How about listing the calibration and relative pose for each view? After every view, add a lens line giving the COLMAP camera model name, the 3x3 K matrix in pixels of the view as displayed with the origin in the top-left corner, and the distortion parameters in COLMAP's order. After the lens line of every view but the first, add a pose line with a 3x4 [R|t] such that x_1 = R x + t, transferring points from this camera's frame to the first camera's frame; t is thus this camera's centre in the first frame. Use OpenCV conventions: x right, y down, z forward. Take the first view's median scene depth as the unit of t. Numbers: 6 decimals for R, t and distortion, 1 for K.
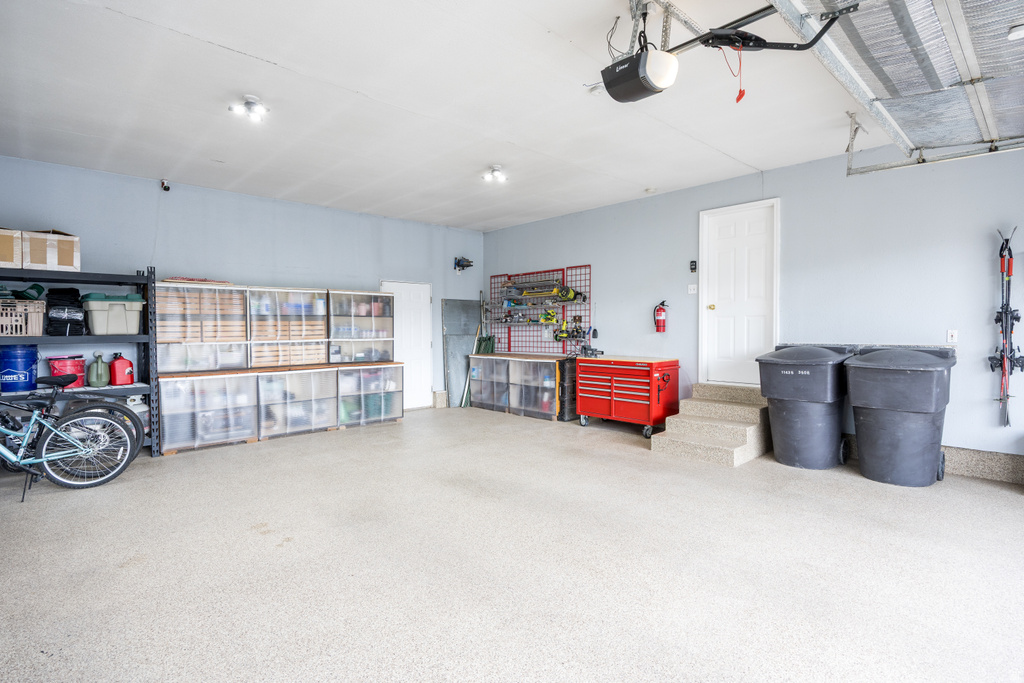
lens RADIAL K [[509.7, 0, 513.5], [0, 509.7, 339.4], [0, 0, 1]] dist [-0.009657, 0.001696]
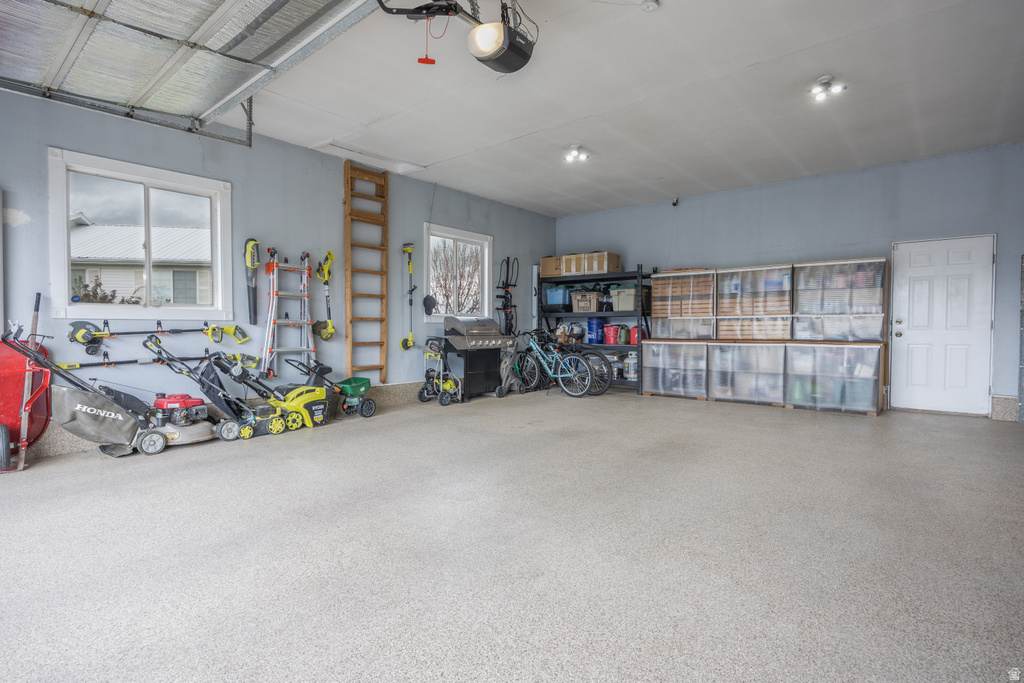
lens RADIAL K [[509.7, 0, 514.0], [0, 509.7, 340.8], [0, 0, 1]] dist [-0.009657, 0.001696]
pose [[0.116179, 0.030051, -0.992774, 0.606807], [-0.021429, 0.999385, 0.027743, 0.037952], [0.992997, 0.018051, 0.116752, 0.406621]]
